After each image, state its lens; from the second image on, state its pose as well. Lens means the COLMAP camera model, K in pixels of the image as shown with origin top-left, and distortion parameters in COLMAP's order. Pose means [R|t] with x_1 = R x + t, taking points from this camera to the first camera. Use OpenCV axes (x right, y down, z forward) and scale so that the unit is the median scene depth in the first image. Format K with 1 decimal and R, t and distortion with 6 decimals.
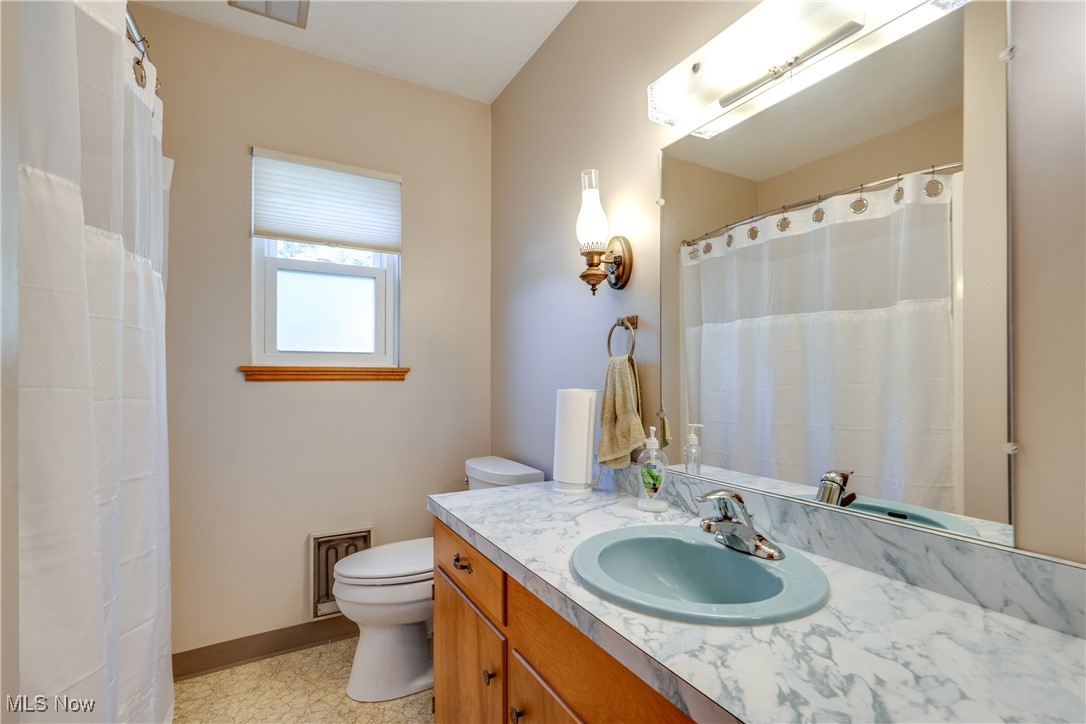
lens RADIAL K [[501.7, 0, 551.2], [0, 501.7, 358.8], [0, 0, 1]] dist [-0.001995, 0.000840]
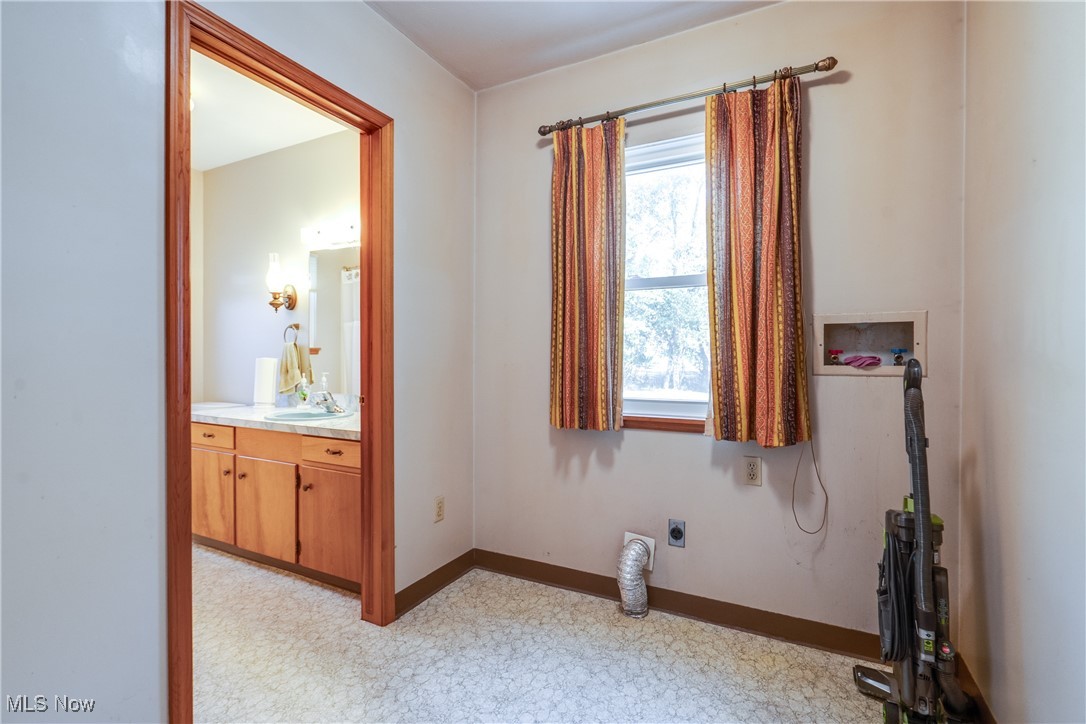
lens RADIAL K [[501.7, 0, 551.2], [0, 501.7, 358.8], [0, 0, 1]] dist [-0.001995, 0.000840]
pose [[0.845351, -0.002643, 0.534205, -0.064247], [-0.024366, 0.998756, 0.043500, -0.055933], [-0.533655, -0.049789, 0.844235, -1.412786]]
